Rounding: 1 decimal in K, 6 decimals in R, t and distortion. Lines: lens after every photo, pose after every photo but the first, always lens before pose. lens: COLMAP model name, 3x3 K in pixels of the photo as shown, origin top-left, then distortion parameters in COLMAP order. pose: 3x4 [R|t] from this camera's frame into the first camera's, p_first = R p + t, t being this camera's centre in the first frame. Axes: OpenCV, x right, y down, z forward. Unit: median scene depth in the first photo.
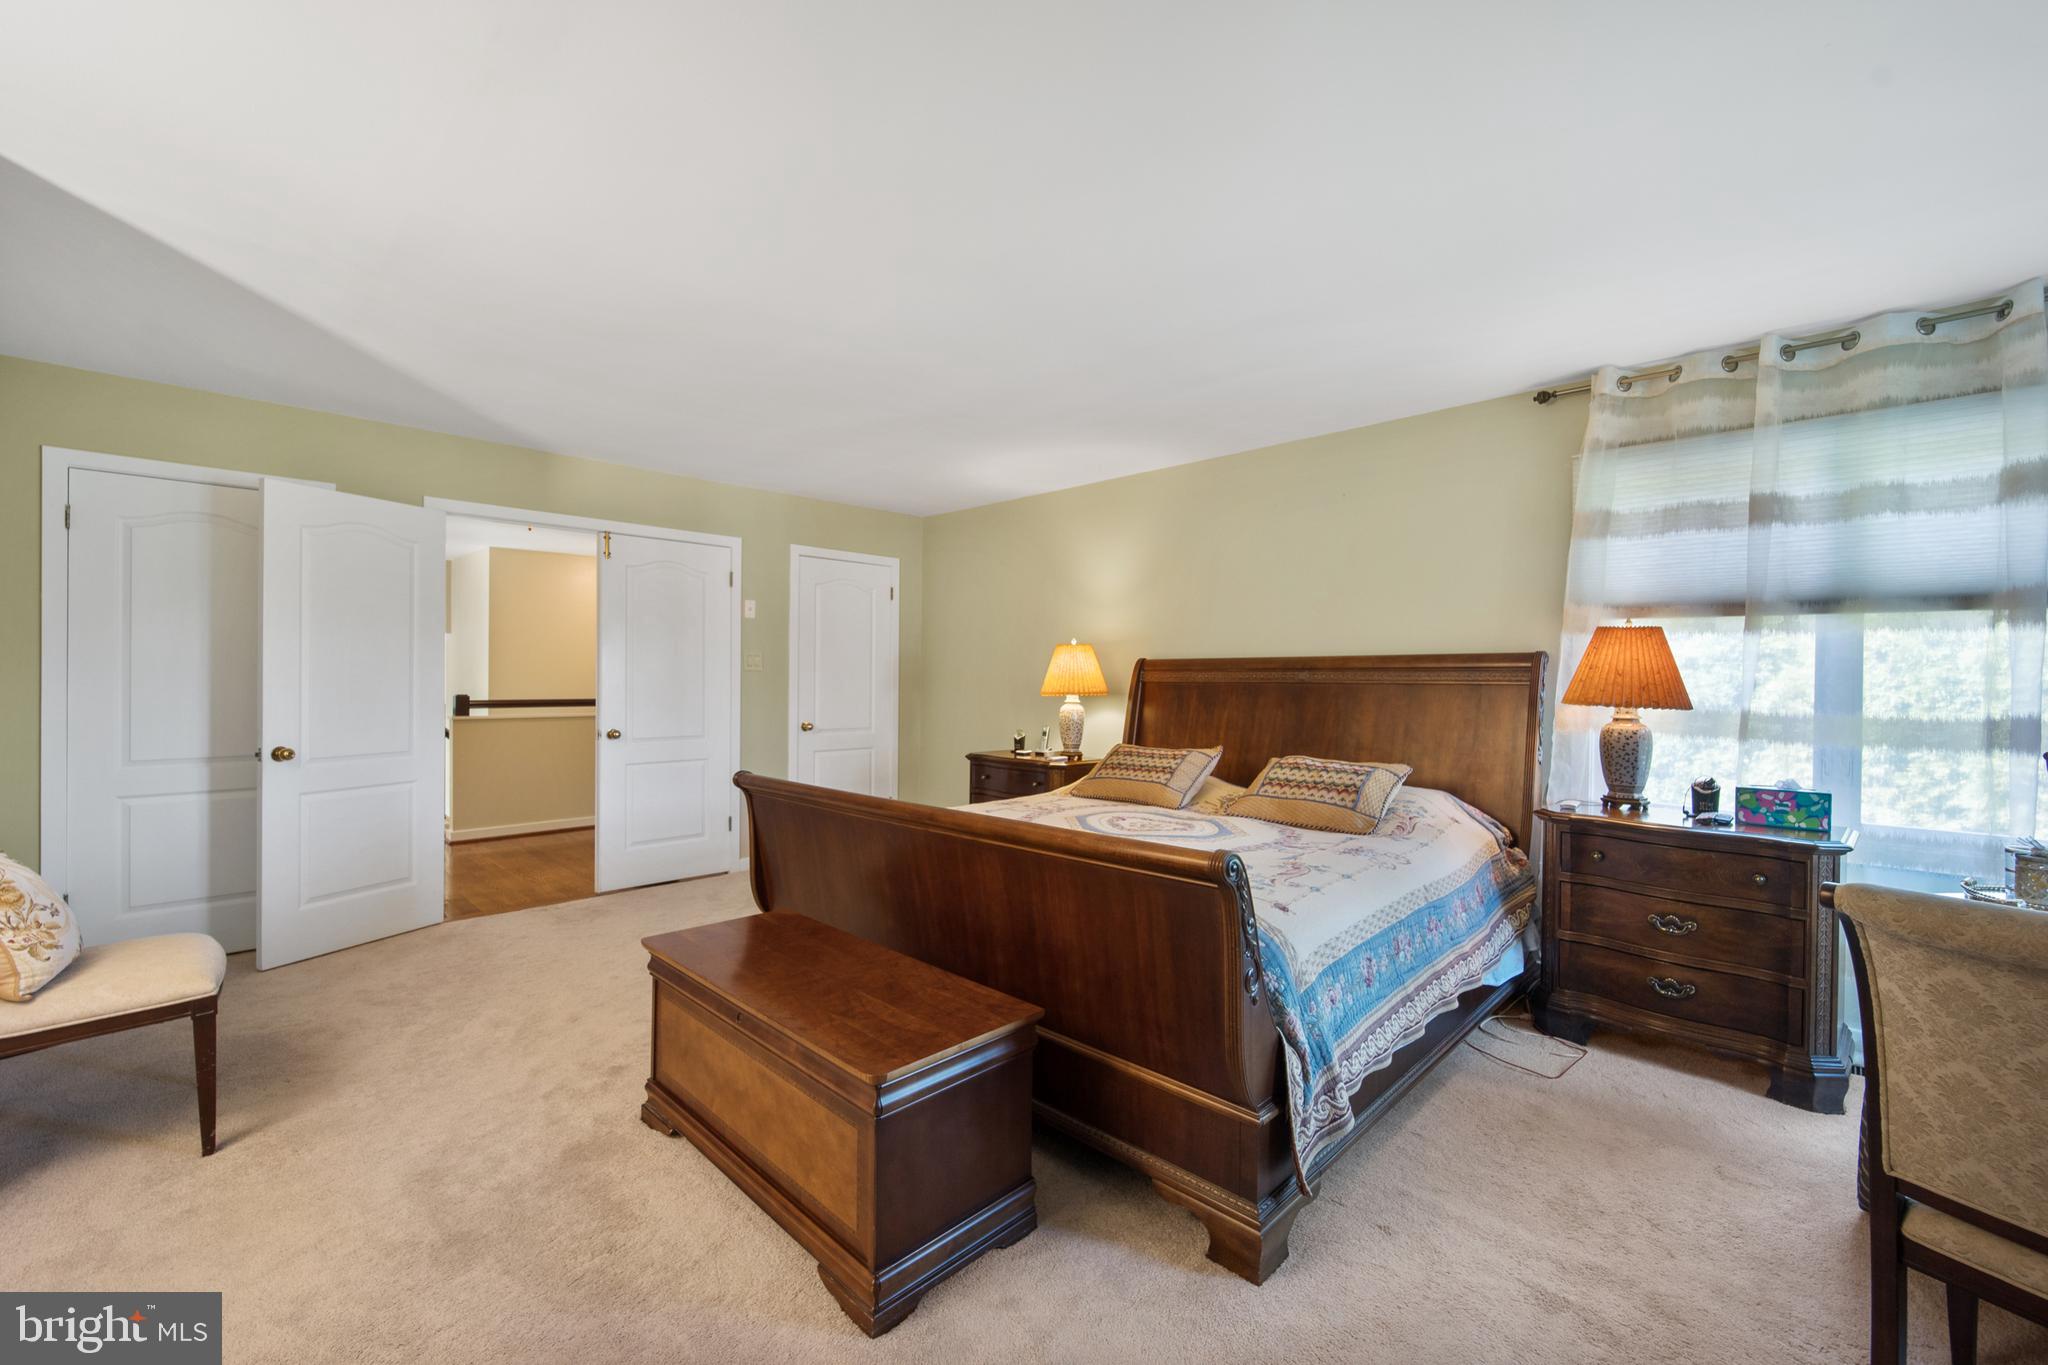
lens RADIAL K [[837.3, 0, 1013.7], [0, 837.3, 681.4], [0, 0, 1]] dist [-0.003234, -0.000798]
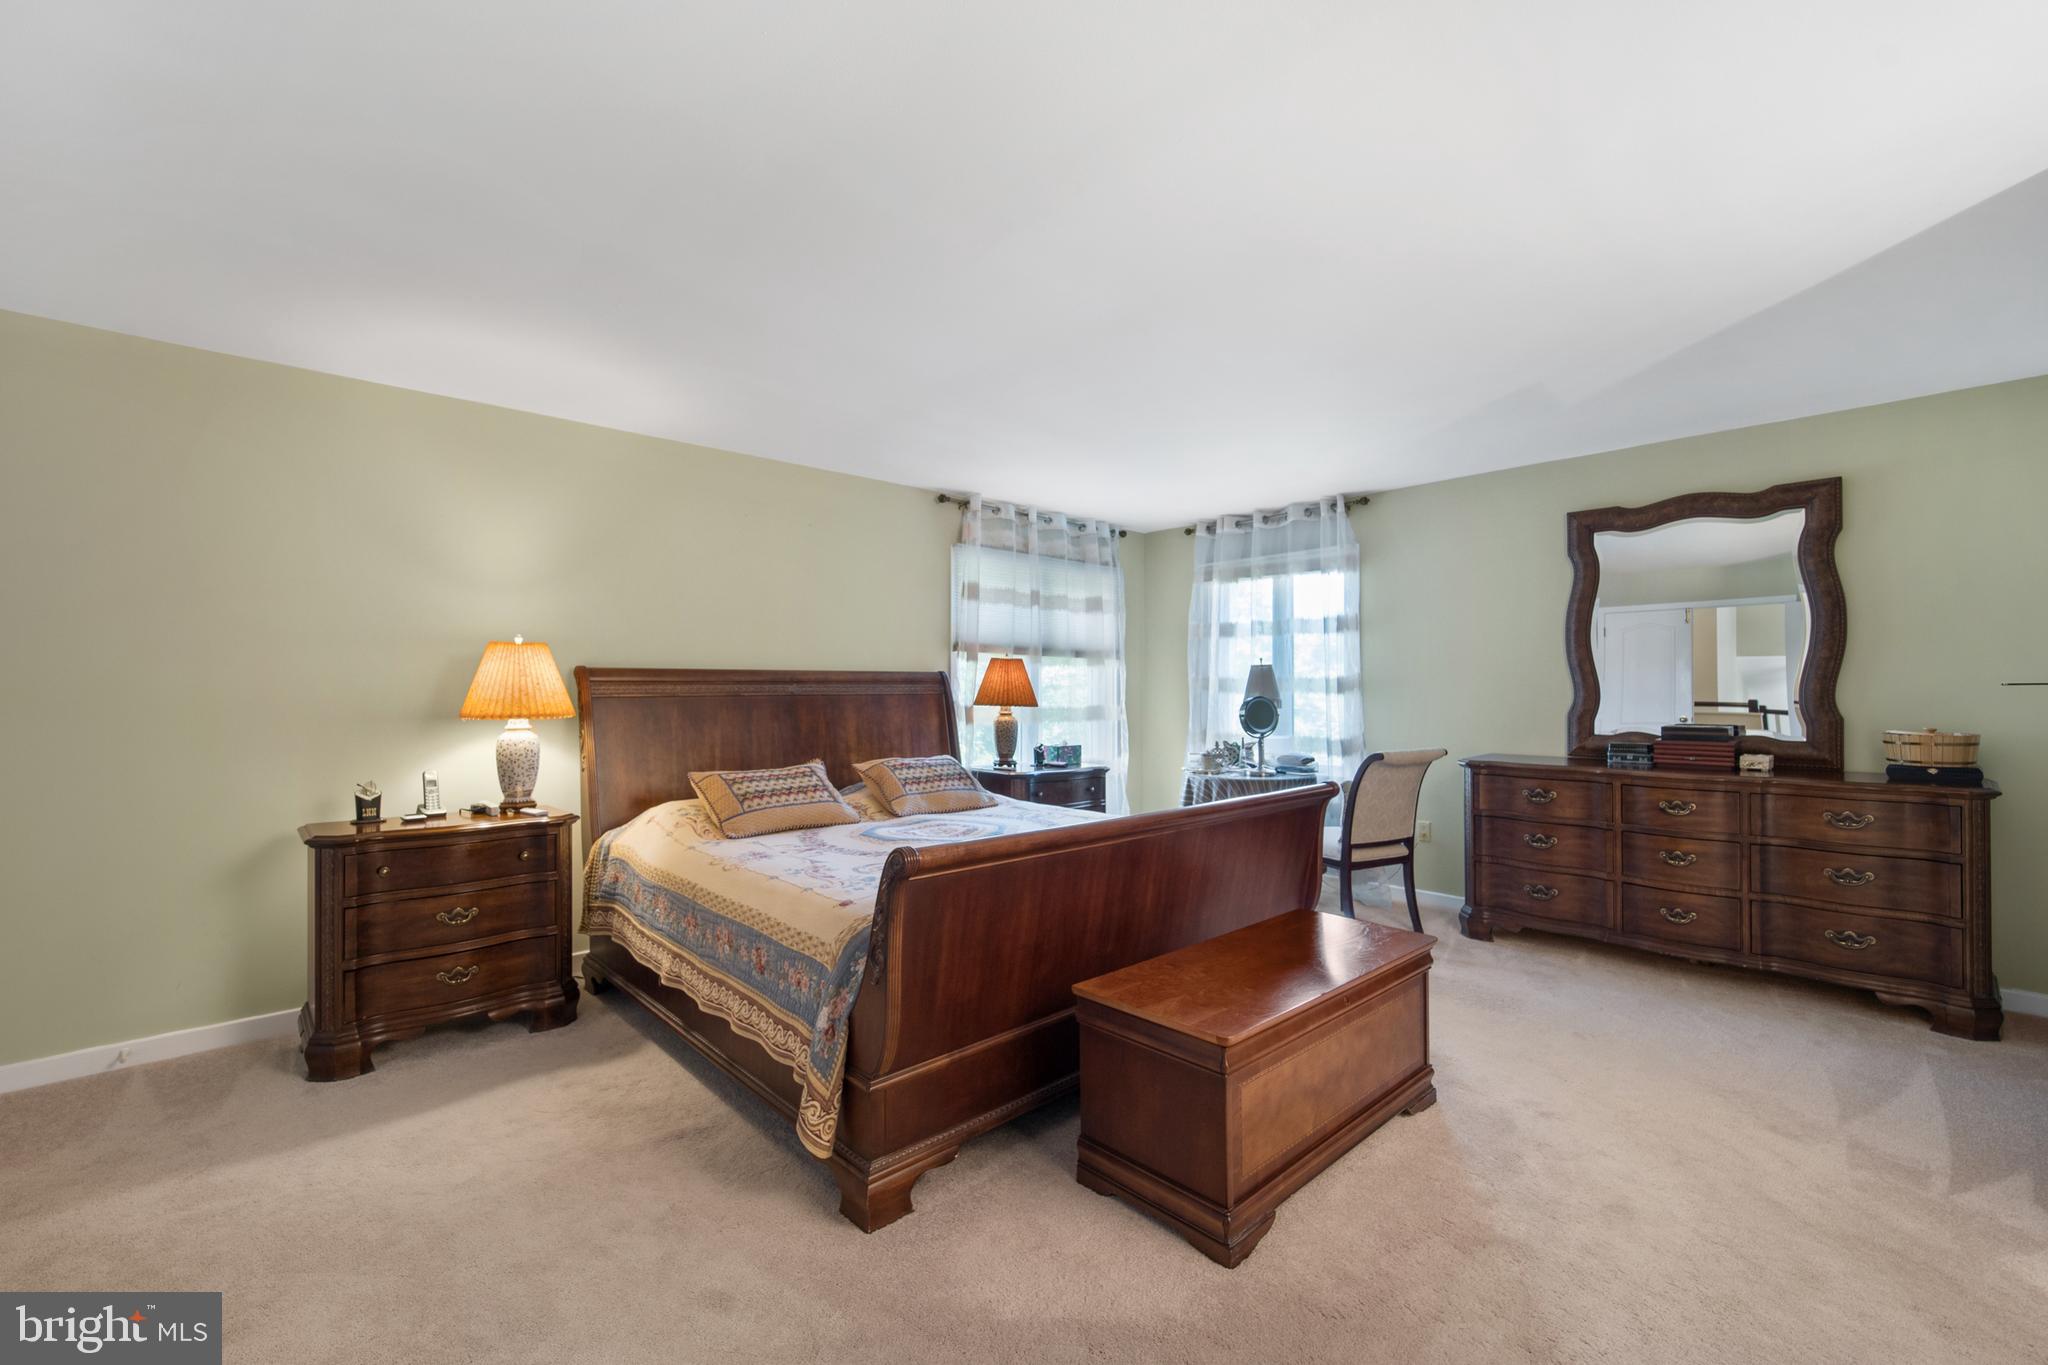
lens RADIAL K [[837.3, 0, 1024.3], [0, 837.3, 686.4], [0, 0, 1]] dist [-0.003234, -0.000798]
pose [[0.062370, -0.003850, 0.998046, -0.740698], [0.004206, 0.999985, 0.003595, -0.012549], [-0.998044, 0.003974, 0.062385, 0.683685]]
